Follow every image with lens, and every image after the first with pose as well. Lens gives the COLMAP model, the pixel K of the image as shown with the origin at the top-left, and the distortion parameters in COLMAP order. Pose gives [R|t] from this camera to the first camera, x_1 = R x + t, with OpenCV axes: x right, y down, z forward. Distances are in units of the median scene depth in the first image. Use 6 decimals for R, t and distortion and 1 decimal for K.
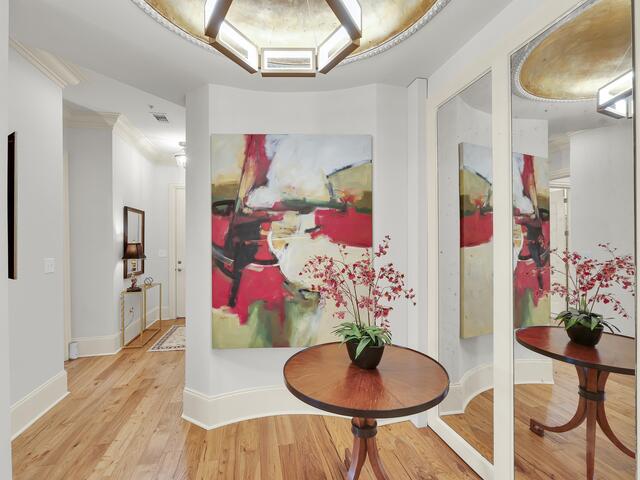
lens RADIAL K [[313.7, 0, 321.4], [0, 313.7, 238.9], [0, 0, 1]] dist [-0.004805, -0.000469]
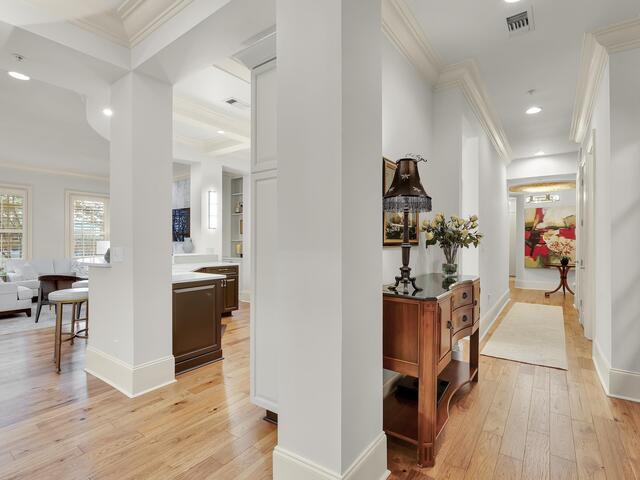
lens RADIAL K [[313.7, 0, 320.0], [0, 313.7, 243.1], [0, 0, 1]] dist [-0.004805, -0.000469]
pose [[0.645411, 0.008656, -0.763787, 0.902875], [-0.004097, 0.999961, 0.007871, 0.047236], [0.763825, -0.001951, 0.645421, -3.200299]]
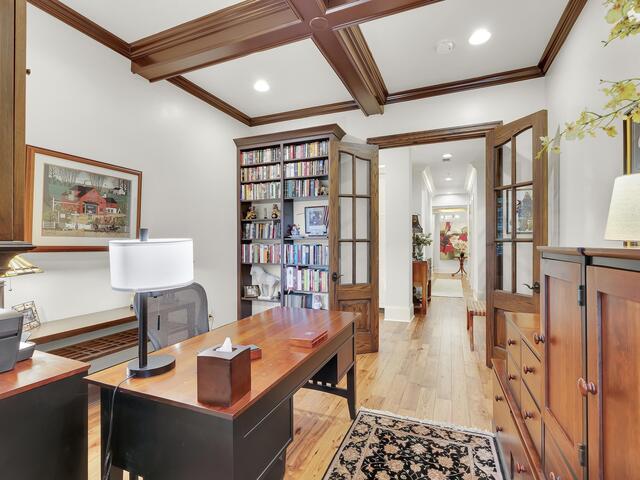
lens RADIAL K [[313.7, 0, 320.5], [0, 313.7, 241.5], [0, 0, 1]] dist [-0.004805, -0.000469]
pose [[0.807872, 0.003802, -0.589346, 1.275244], [-0.005268, 0.999986, -0.000770, 0.039832], [0.589335, 0.003726, 0.807880, -4.967095]]
